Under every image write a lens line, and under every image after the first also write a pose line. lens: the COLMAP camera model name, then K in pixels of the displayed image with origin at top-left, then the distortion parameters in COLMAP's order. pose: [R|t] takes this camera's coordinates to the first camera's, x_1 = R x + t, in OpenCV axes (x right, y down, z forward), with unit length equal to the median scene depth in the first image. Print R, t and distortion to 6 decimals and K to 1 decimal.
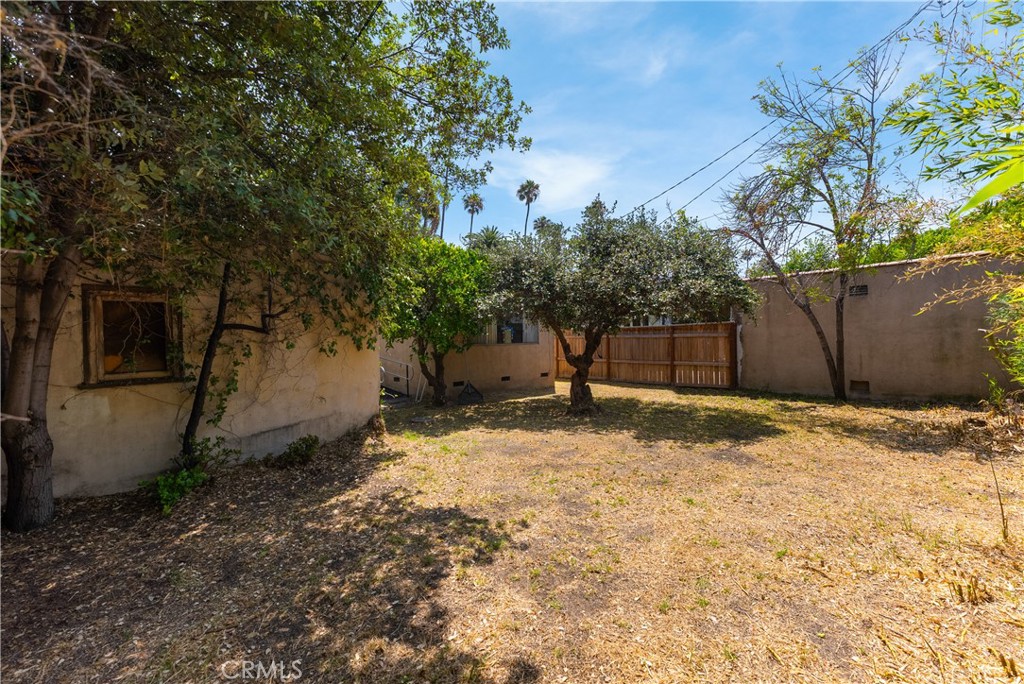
lens RADIAL K [[399.0, 0, 512.0], [0, 399.0, 342.0], [0, 0, 1]] dist [0.000847, -0.000254]
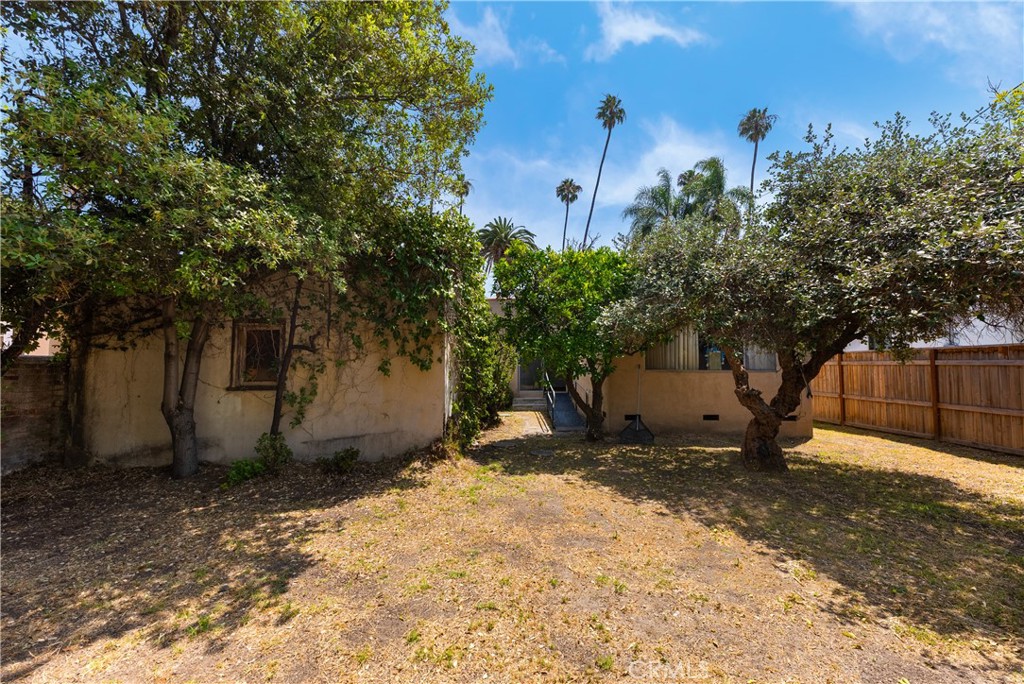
lens RADIAL K [[399.0, 0, 512.0], [0, 399.0, 342.0], [0, 0, 1]] dist [0.000847, -0.000254]
pose [[0.734700, -0.024238, -0.677958, 0.660341], [-0.019178, 0.998220, -0.056471, 0.002185], [0.678121, 0.054491, 0.732928, 0.592032]]
